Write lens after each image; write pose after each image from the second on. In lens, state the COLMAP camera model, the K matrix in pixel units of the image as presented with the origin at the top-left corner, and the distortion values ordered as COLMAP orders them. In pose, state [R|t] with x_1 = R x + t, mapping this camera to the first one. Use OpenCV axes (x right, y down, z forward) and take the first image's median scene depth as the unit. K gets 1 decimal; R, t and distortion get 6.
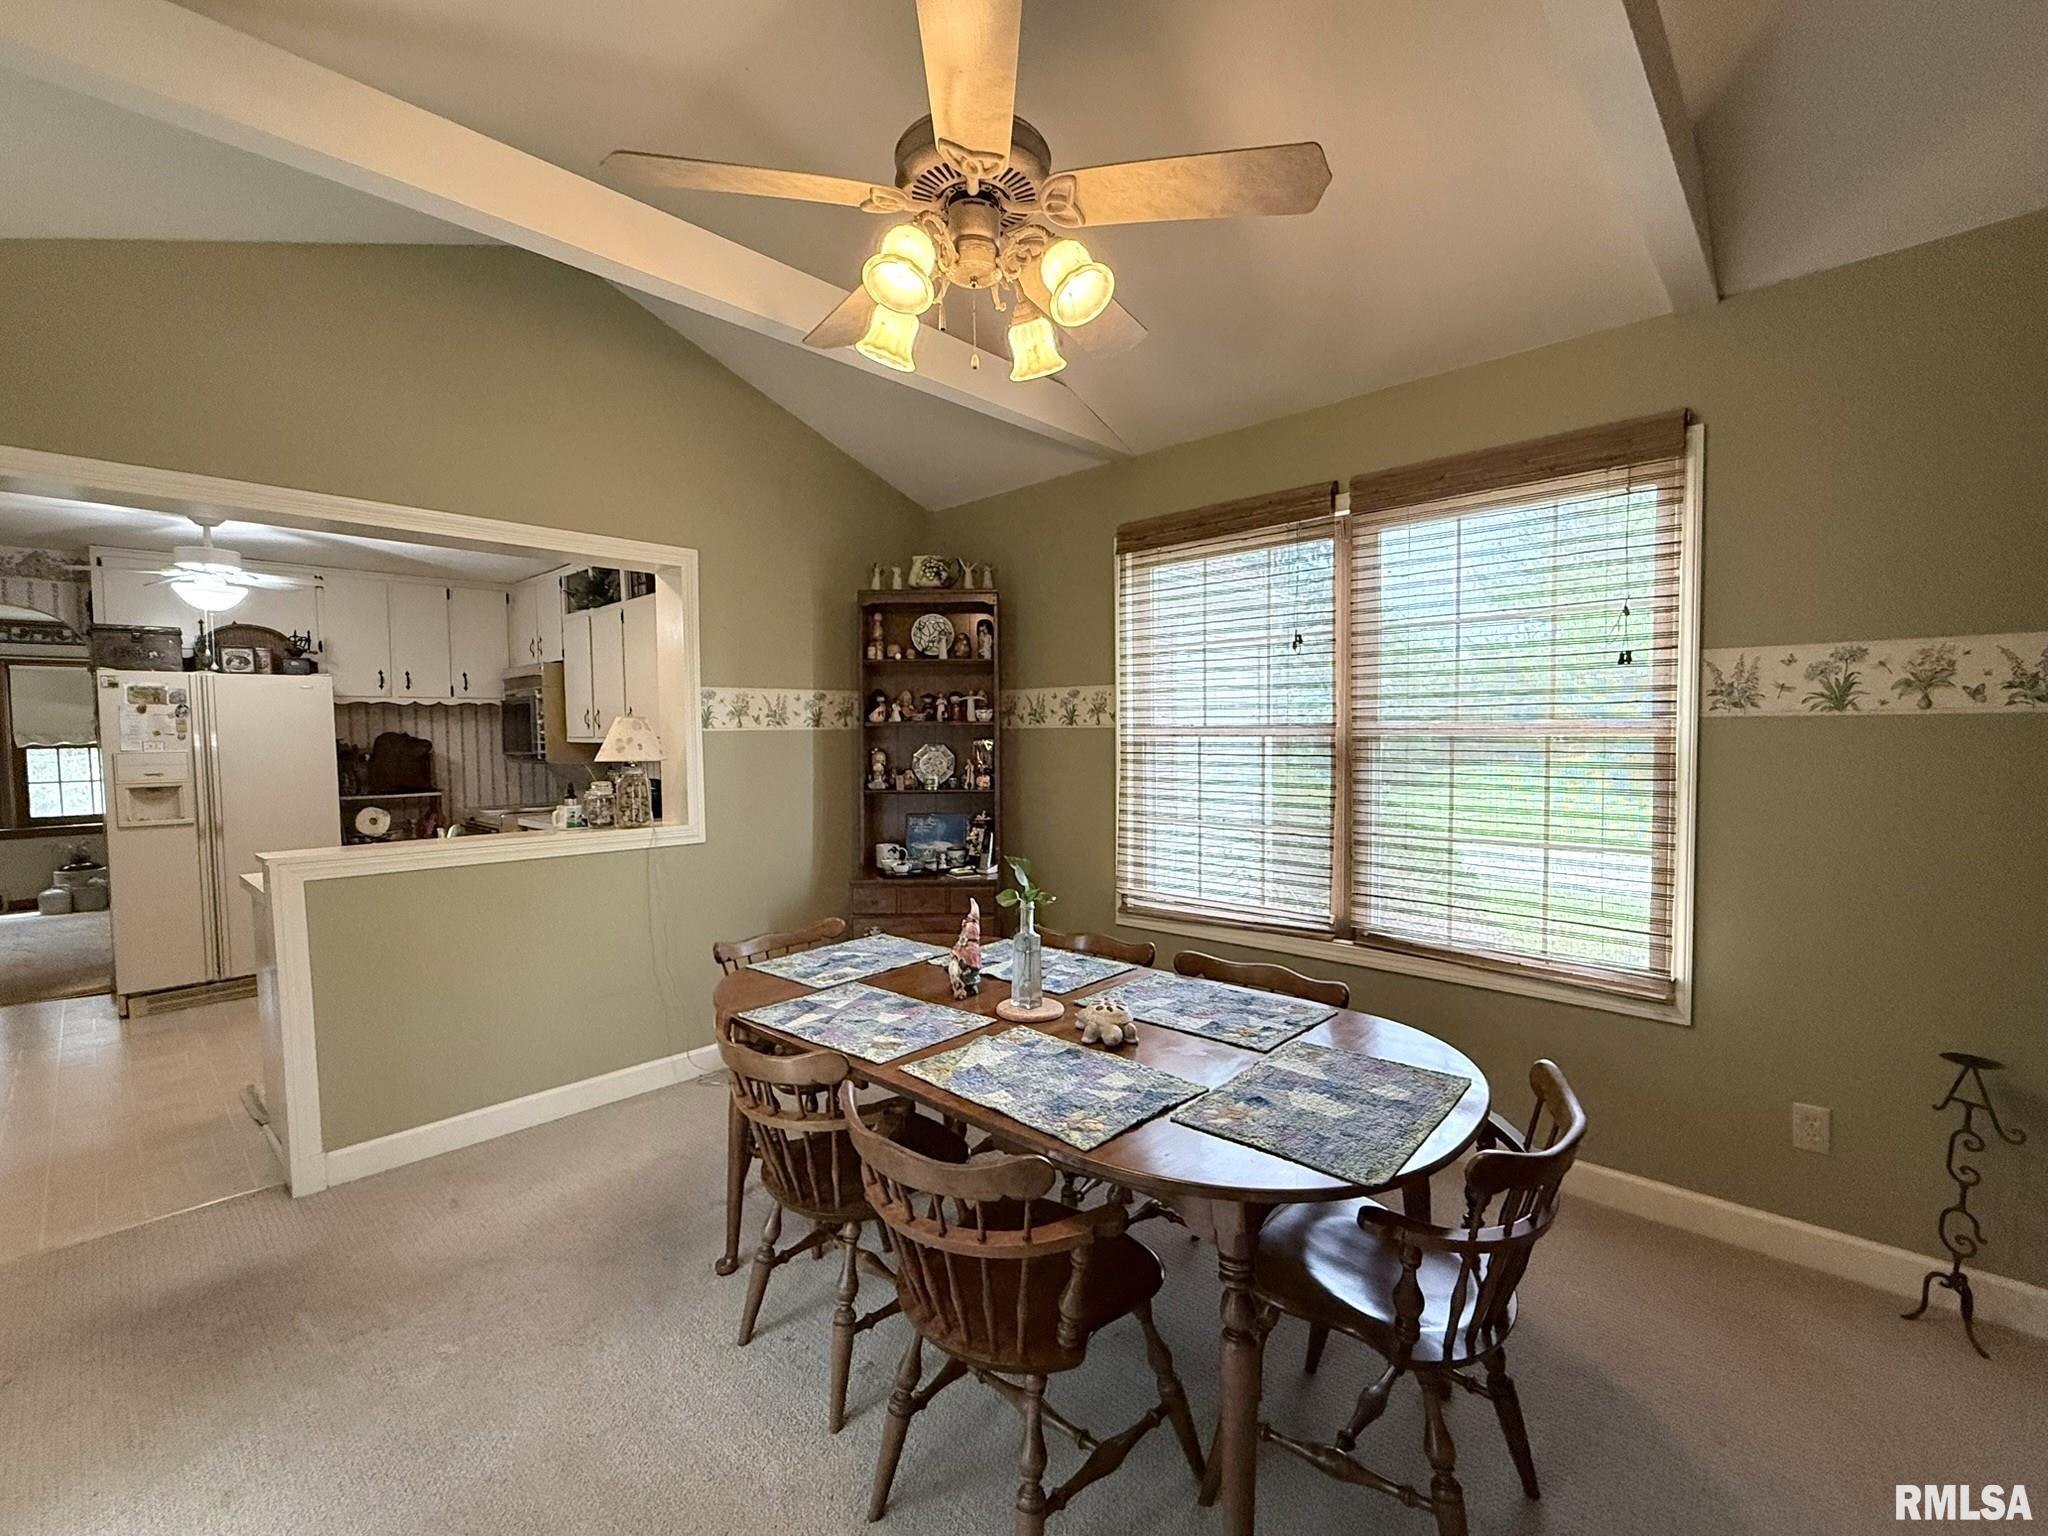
lens RADIAL K [[915.1, 0, 1006.9], [0, 915.1, 762.1], [0, 0, 1]] dist [-0.007109, -0.000469]
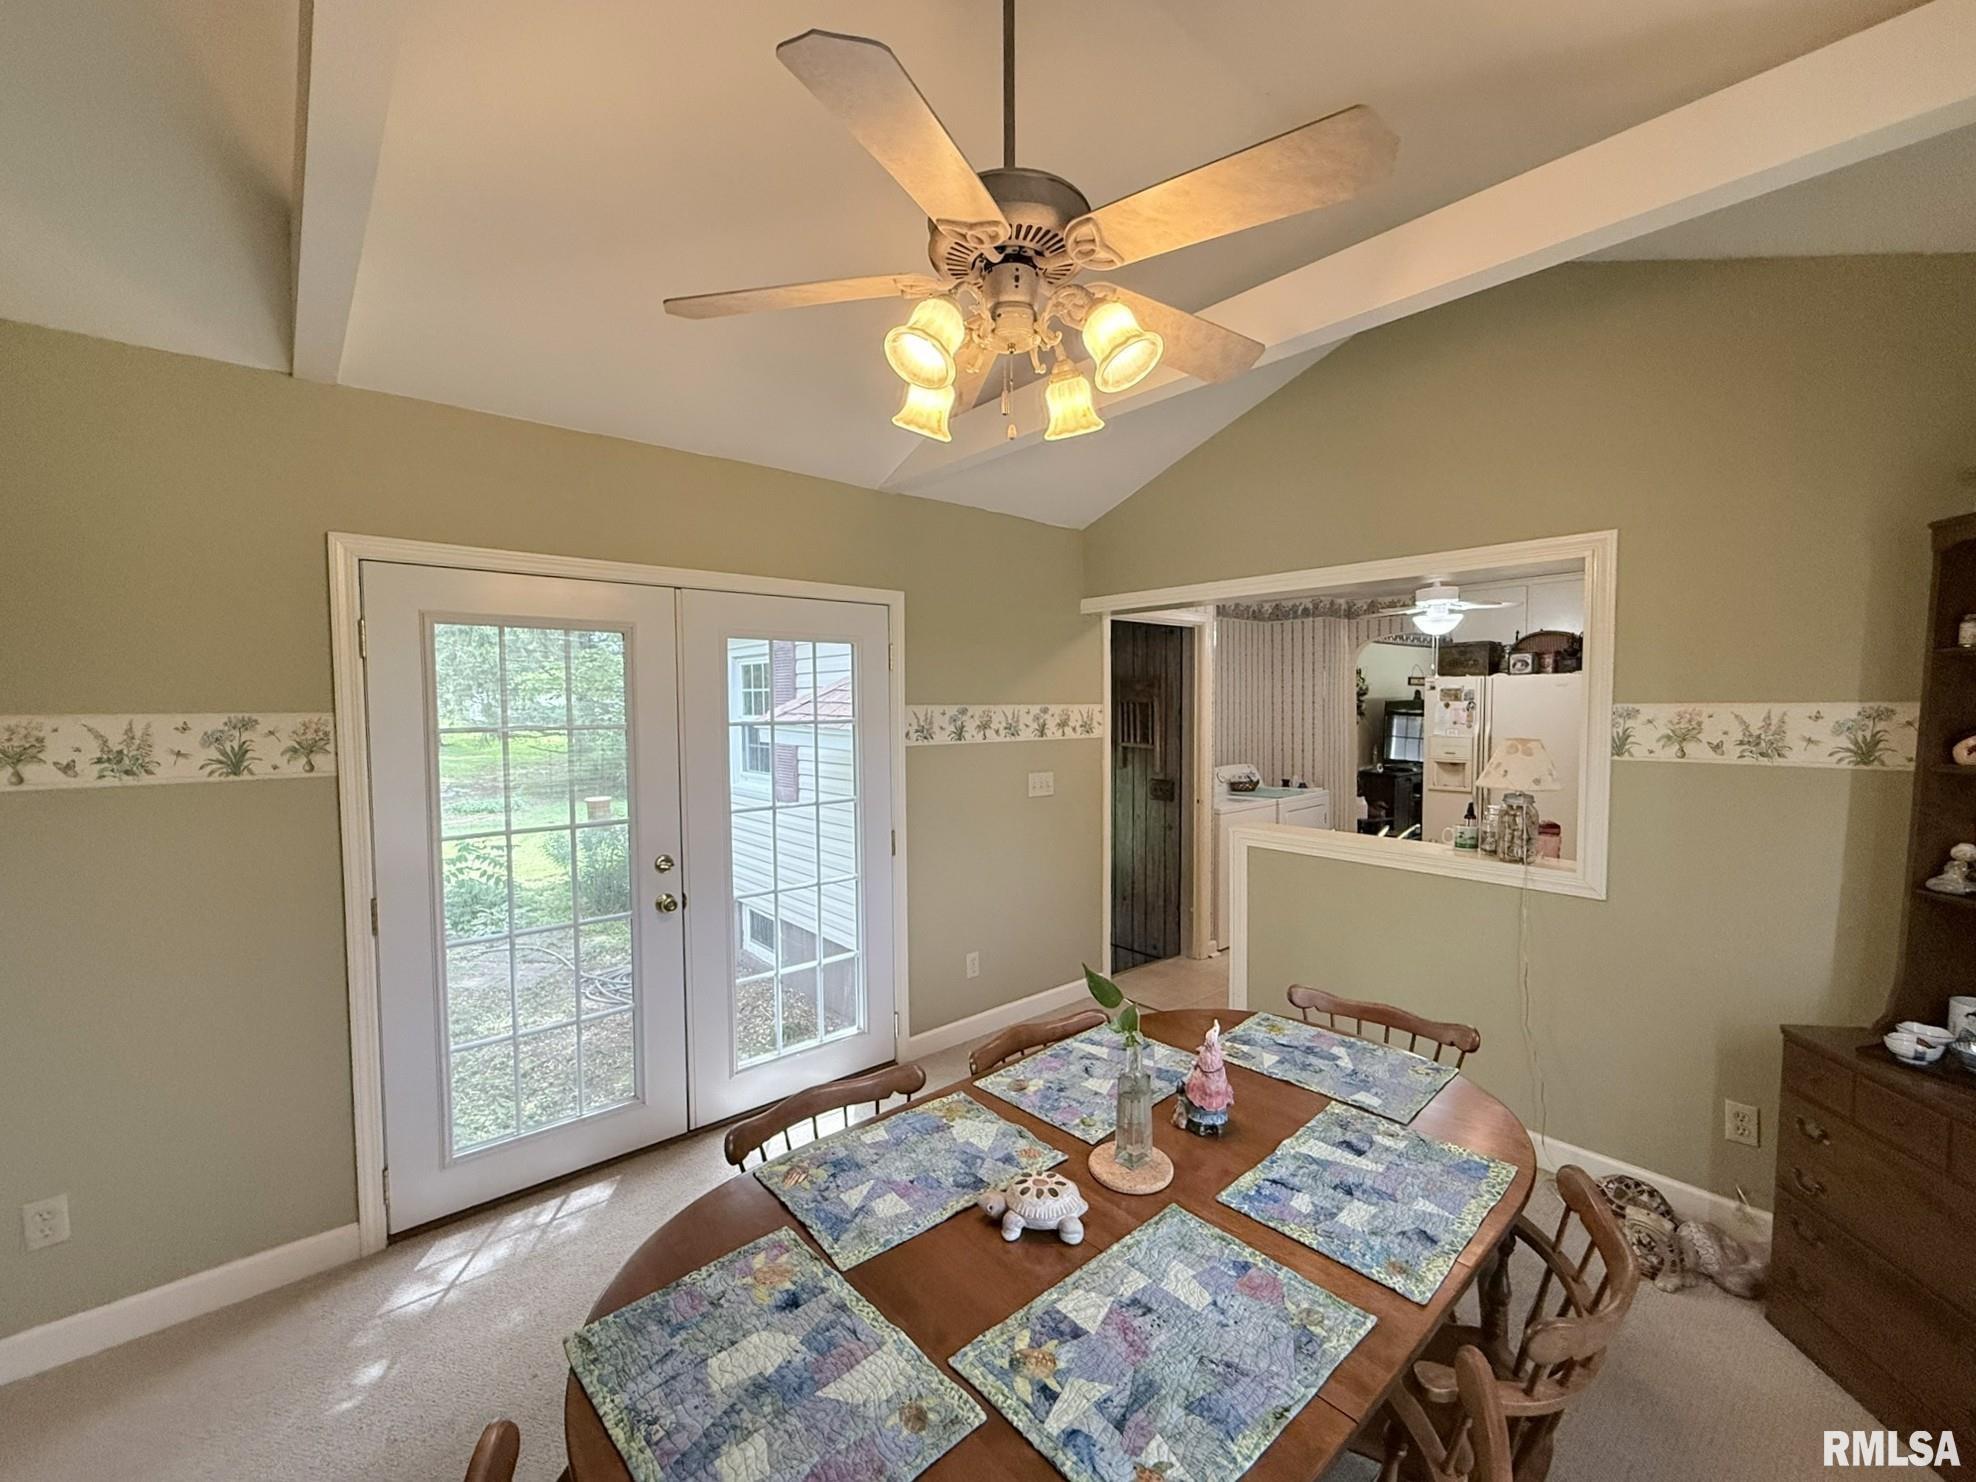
lens RADIAL K [[791.4, 0, 964.5], [0, 791.4, 742.6], [0, 0, 1]] dist [0.001234, -0.000433]
pose [[-0.105990, 0.061291, -0.992476, 0.589767], [-0.019448, 0.997780, 0.063695, -0.119659], [0.994177, 0.026053, -0.104563, 0.759774]]
